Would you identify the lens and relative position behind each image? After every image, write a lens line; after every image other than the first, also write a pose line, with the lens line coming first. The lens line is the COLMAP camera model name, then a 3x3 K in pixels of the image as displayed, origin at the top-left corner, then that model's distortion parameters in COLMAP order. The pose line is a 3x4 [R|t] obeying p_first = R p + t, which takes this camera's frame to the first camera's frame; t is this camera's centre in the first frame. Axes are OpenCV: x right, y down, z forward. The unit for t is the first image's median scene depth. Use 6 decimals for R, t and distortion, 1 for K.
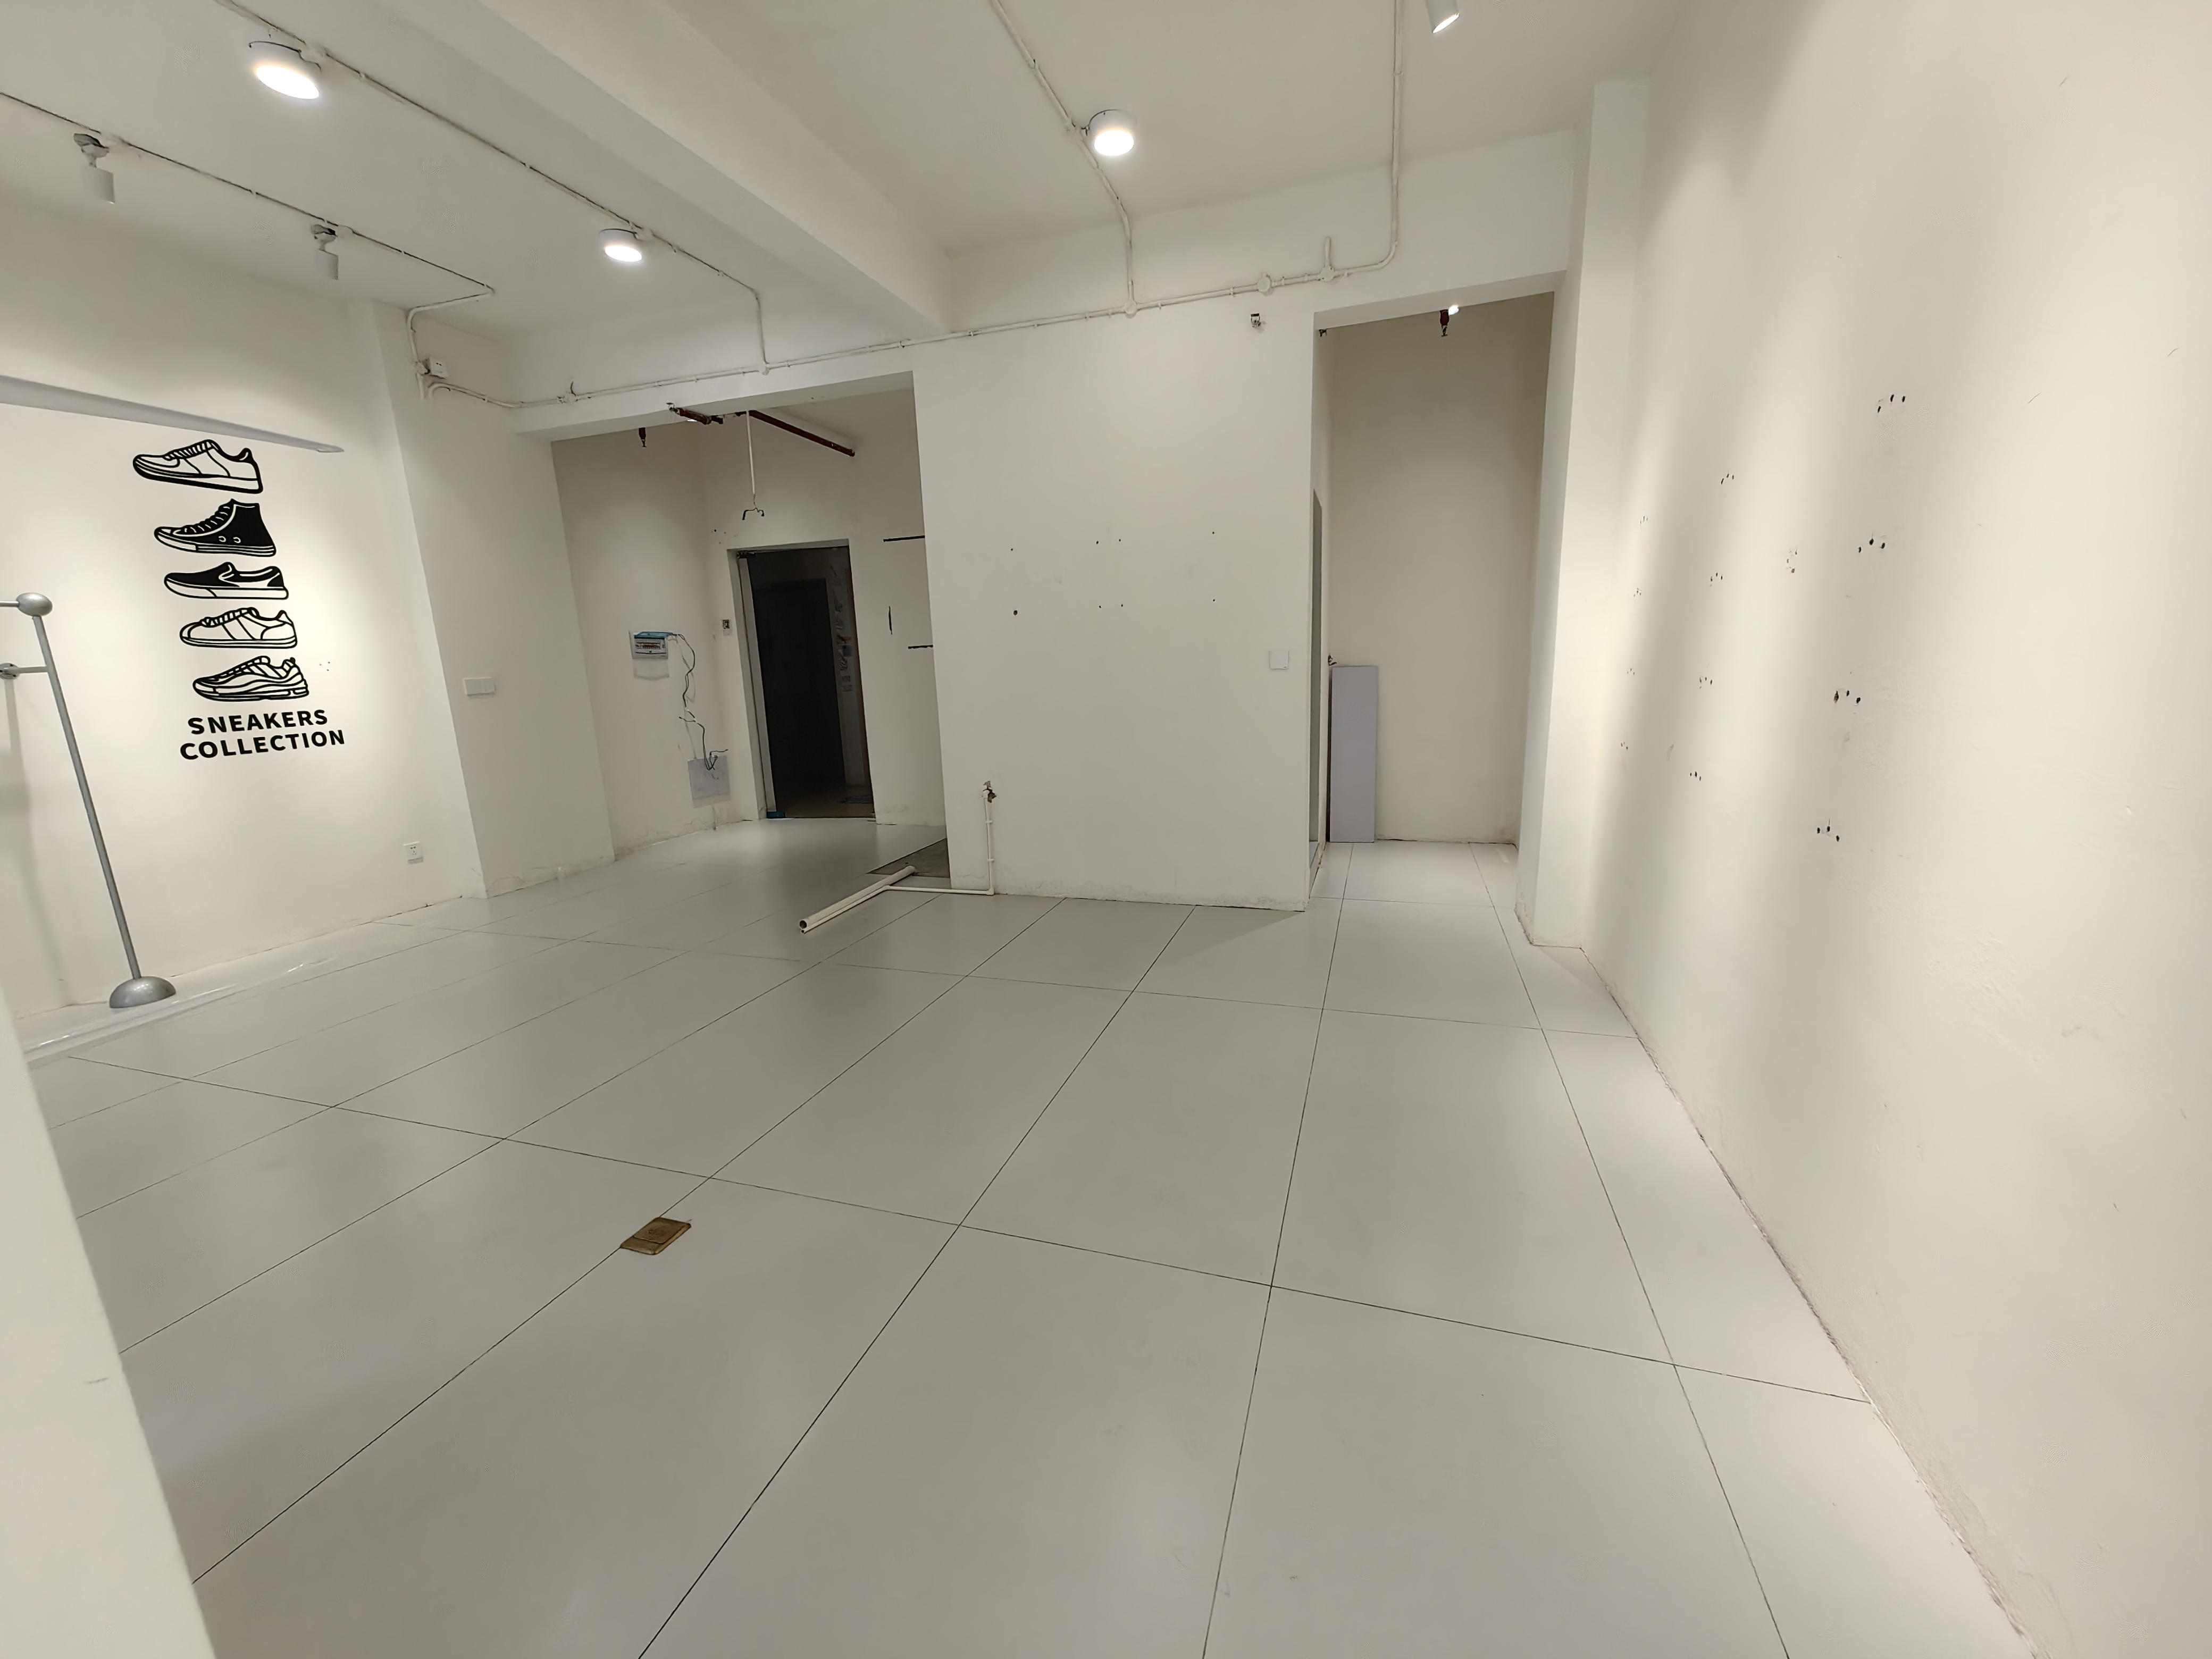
lens RADIAL K [[854.5, 0, 1106.0], [0, 854.5, 829.5], [0, 0, 1]] dist [0.001912, 0.000292]
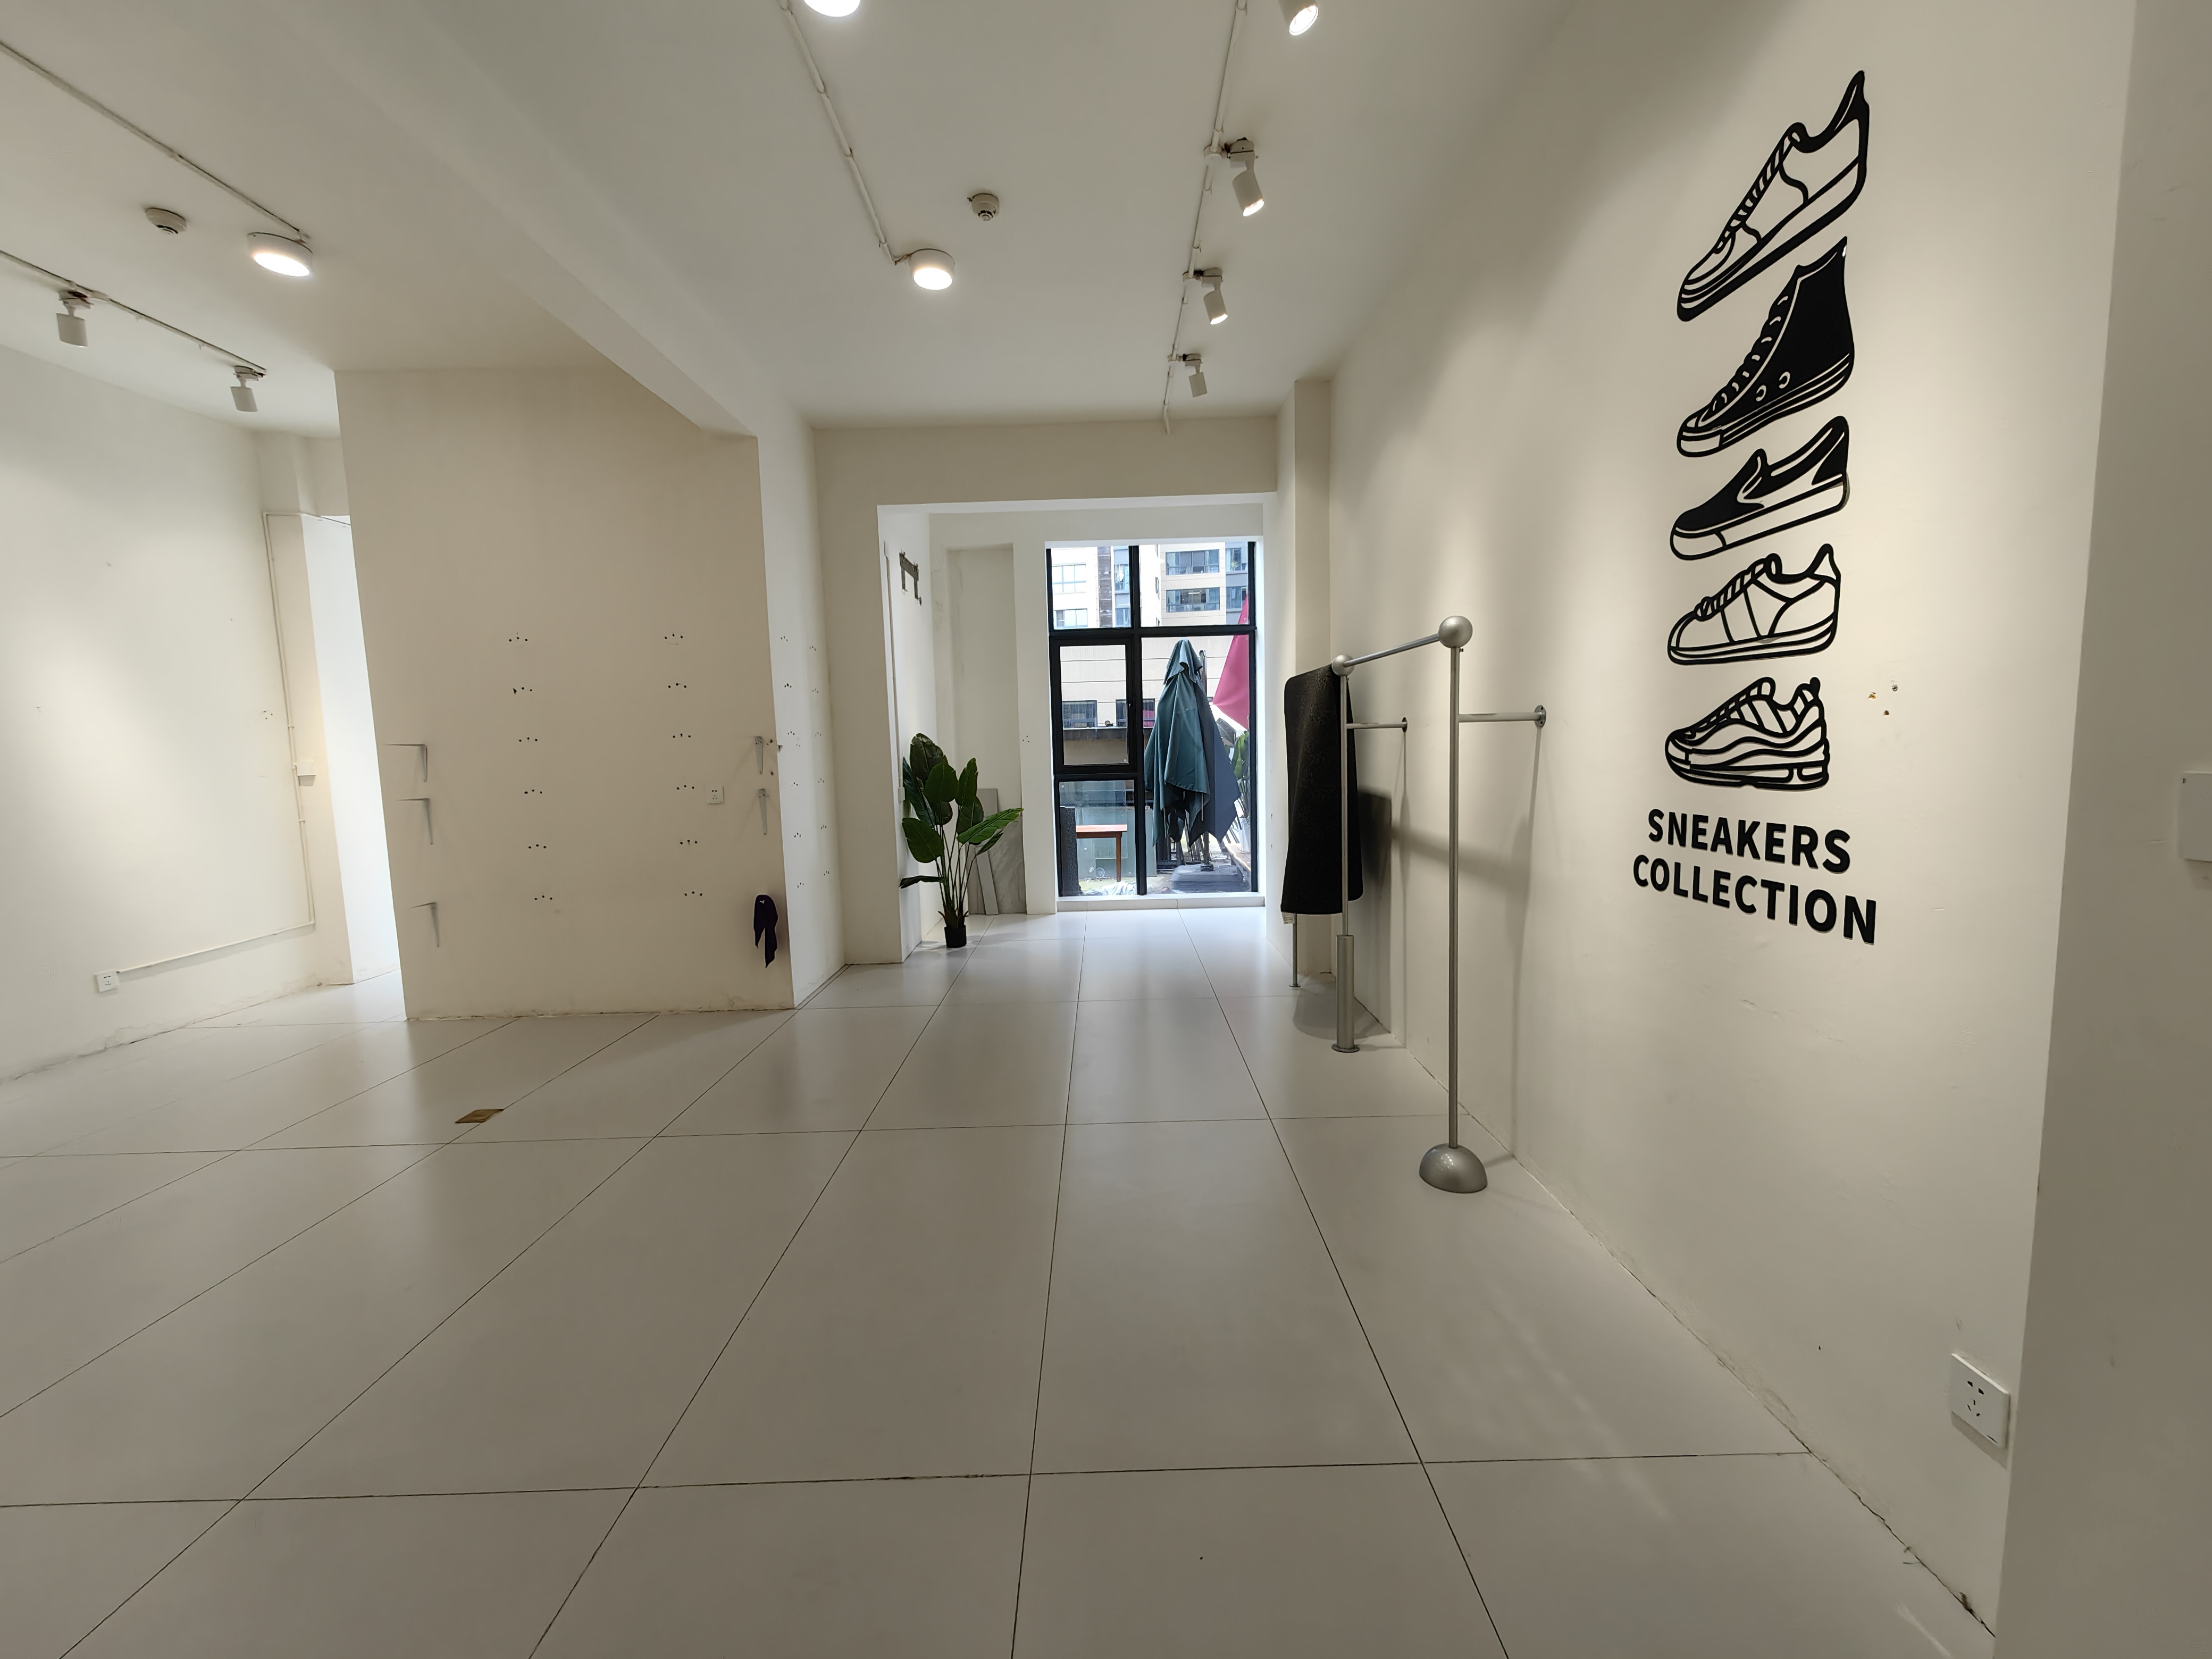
lens RADIAL K [[858.5, 0, 1106.0], [0, 858.5, 829.5], [0, 0, 1]] dist [0.013068, -0.004558]
pose [[-0.946771, 0.092274, -0.308398, -0.577240], [-0.004641, 0.954024, 0.299696, -0.256606], [0.321873, 0.285174, -0.902814, 1.294754]]
